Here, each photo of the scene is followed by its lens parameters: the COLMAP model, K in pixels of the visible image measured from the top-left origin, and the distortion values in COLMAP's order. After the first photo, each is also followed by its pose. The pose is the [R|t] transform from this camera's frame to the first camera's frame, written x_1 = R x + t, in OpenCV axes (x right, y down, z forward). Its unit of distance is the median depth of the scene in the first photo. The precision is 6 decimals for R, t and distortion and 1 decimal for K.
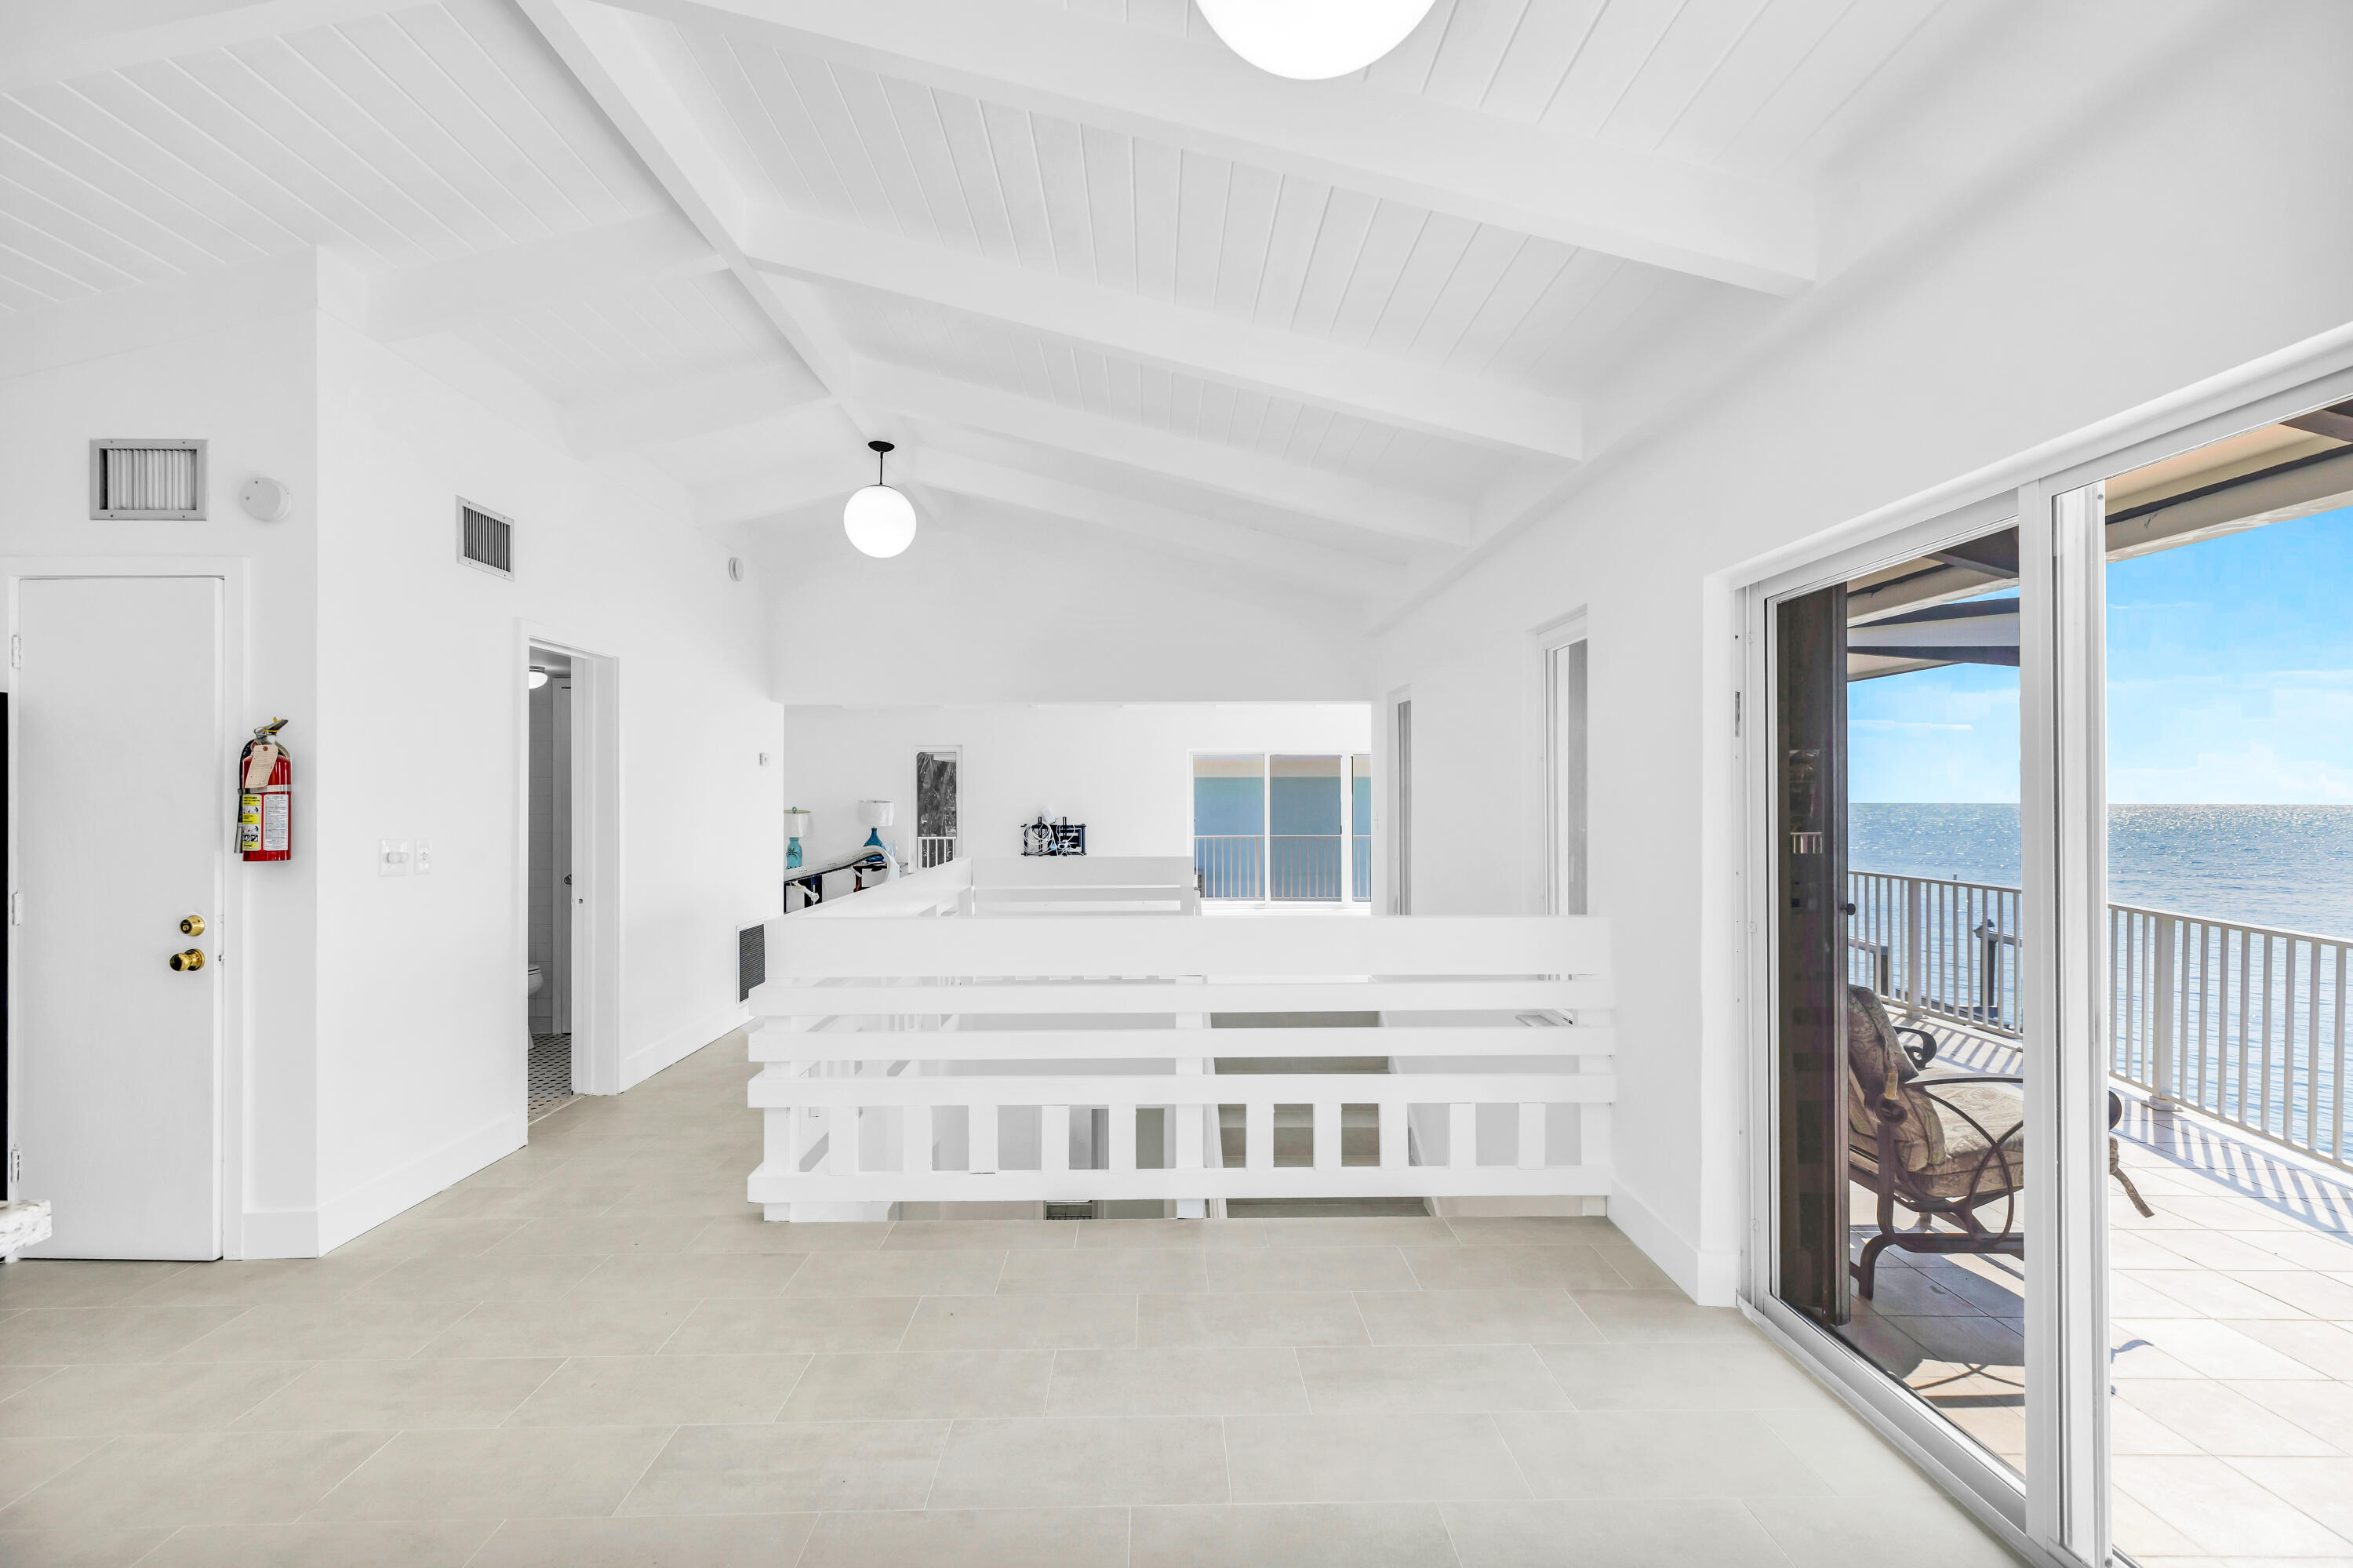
lens RADIAL K [[1036.0, 0, 1176.5], [0, 1036.0, 784.0], [0, 0, 1]] dist [-0.000821, -0.000387]
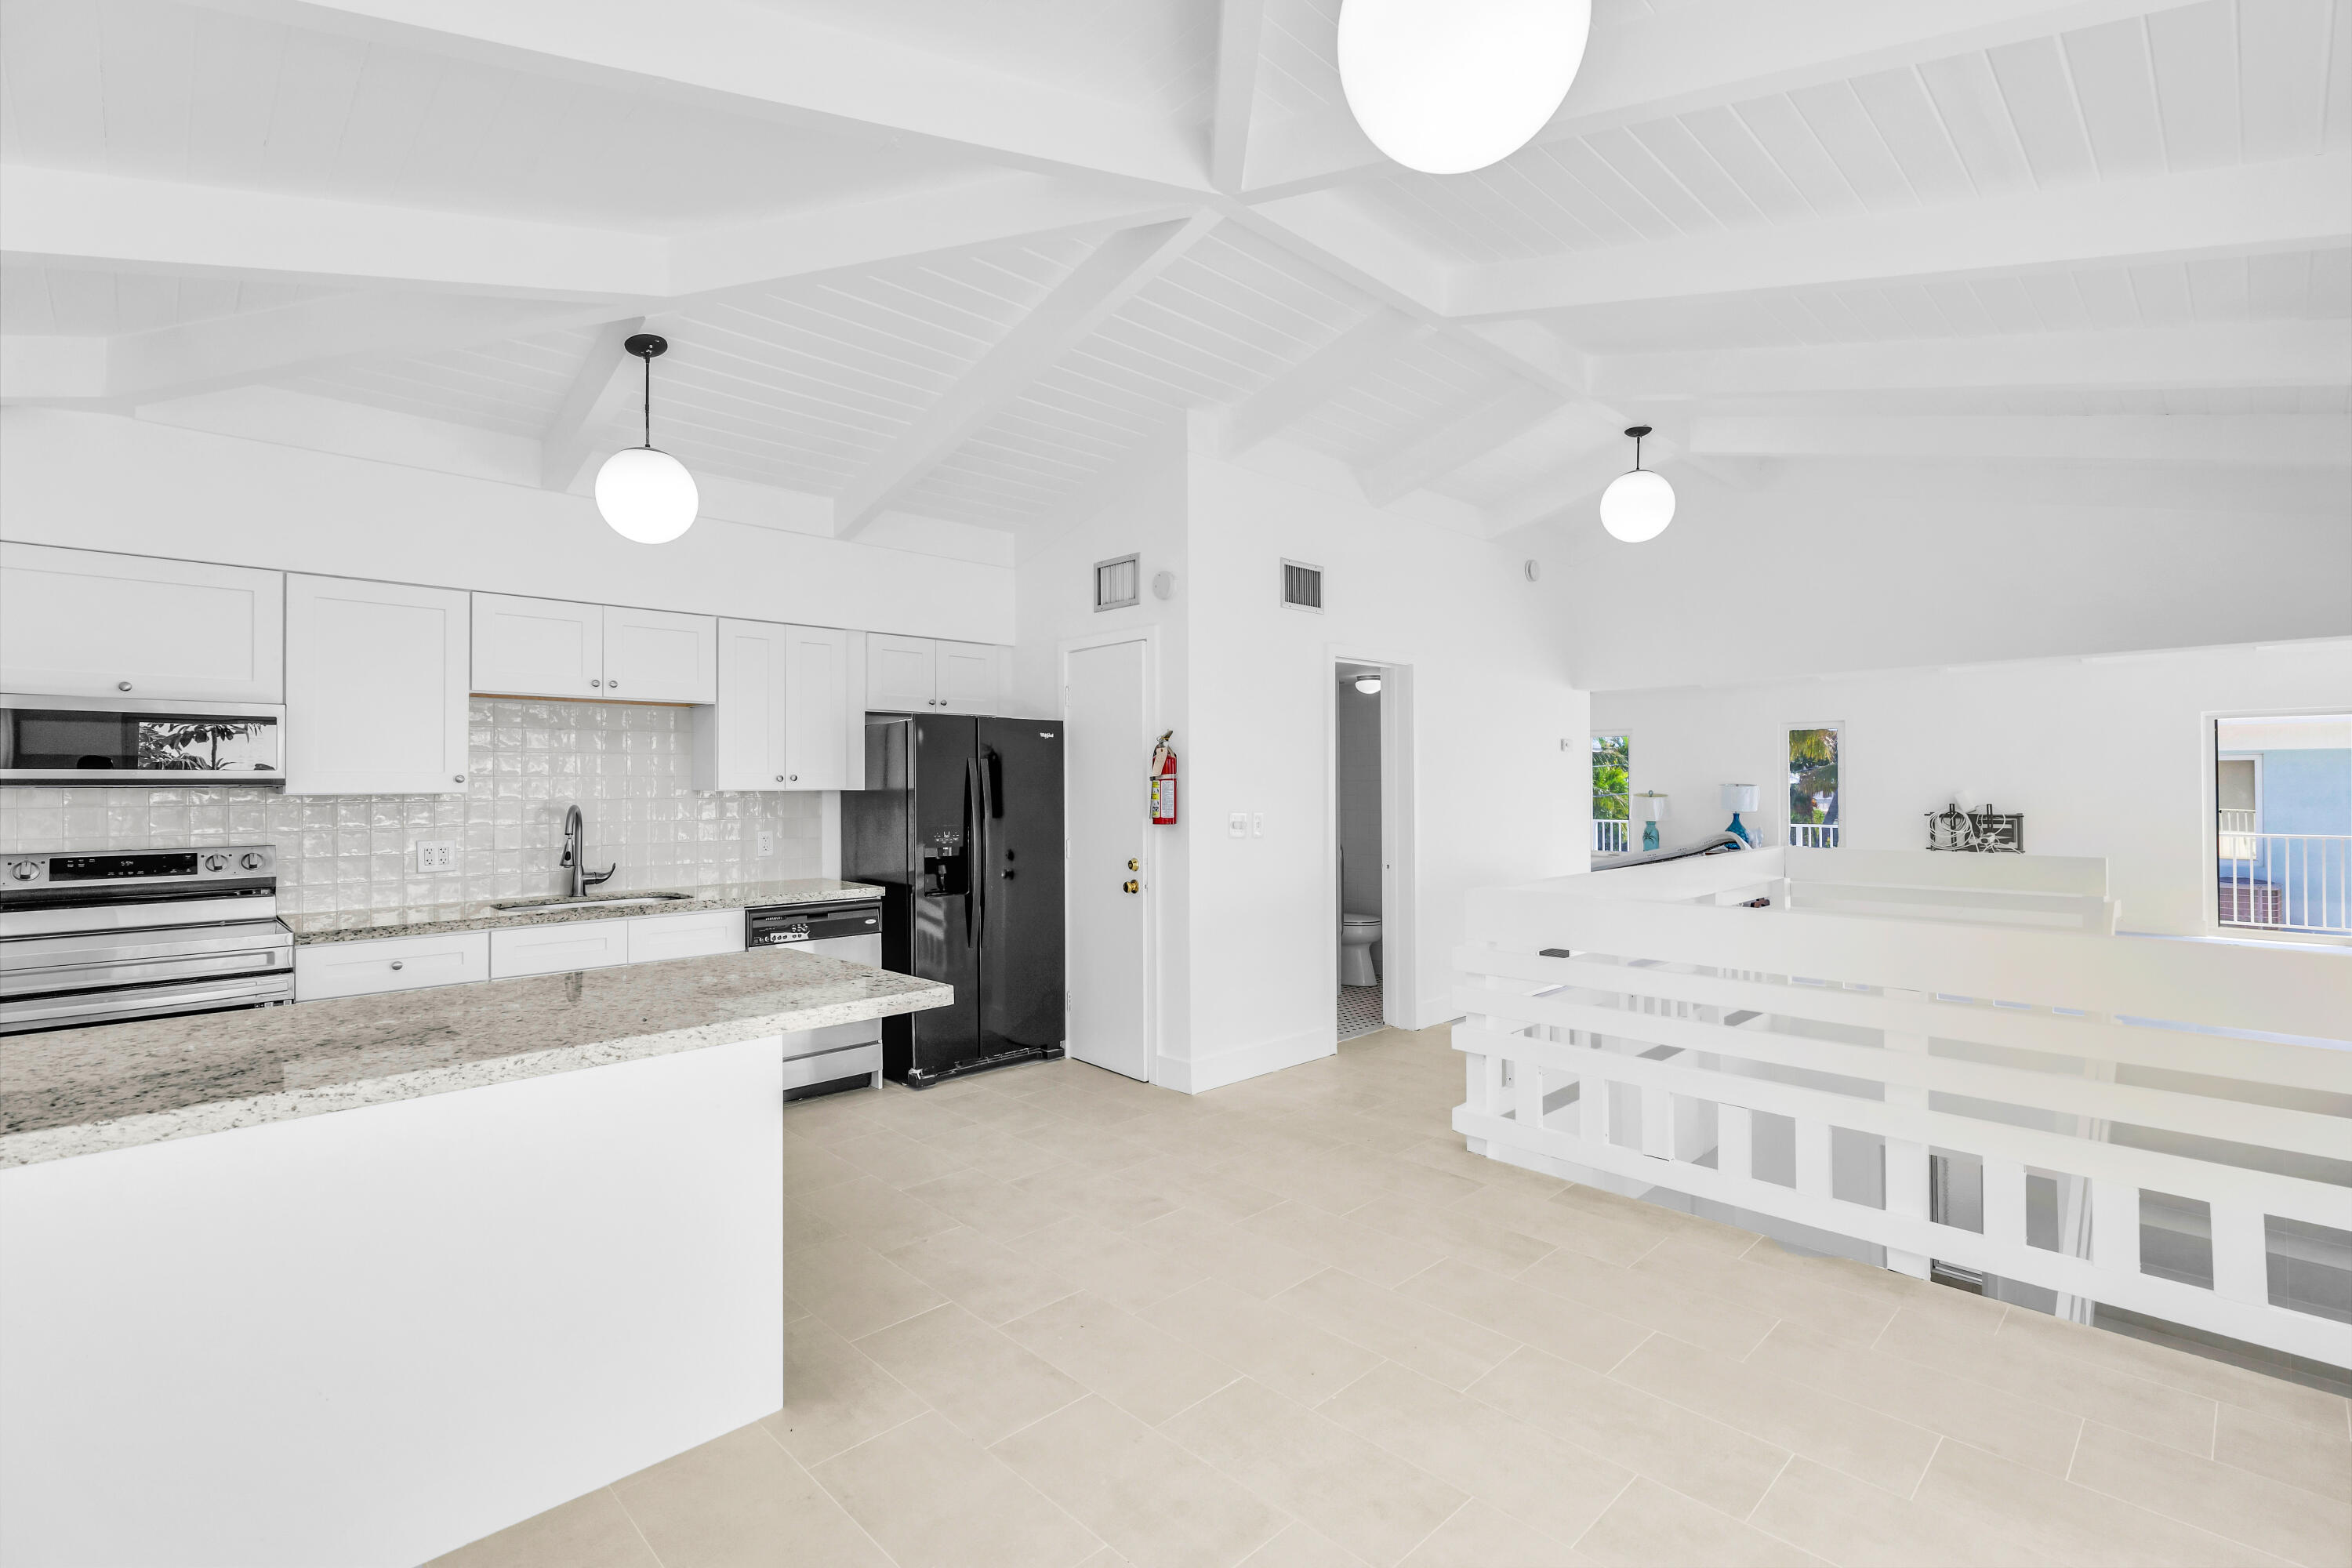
lens RADIAL K [[1034.9, 0, 1175.1], [0, 1034.9, 757.8], [0, 0, 1]] dist [-0.017094, -0.000205]
pose [[0.679132, -0.018715, -0.733778, 0.190107], [0.011956, 0.999824, -0.014435, -0.000799], [0.733919, 0.001030, 0.679236, -0.011912]]
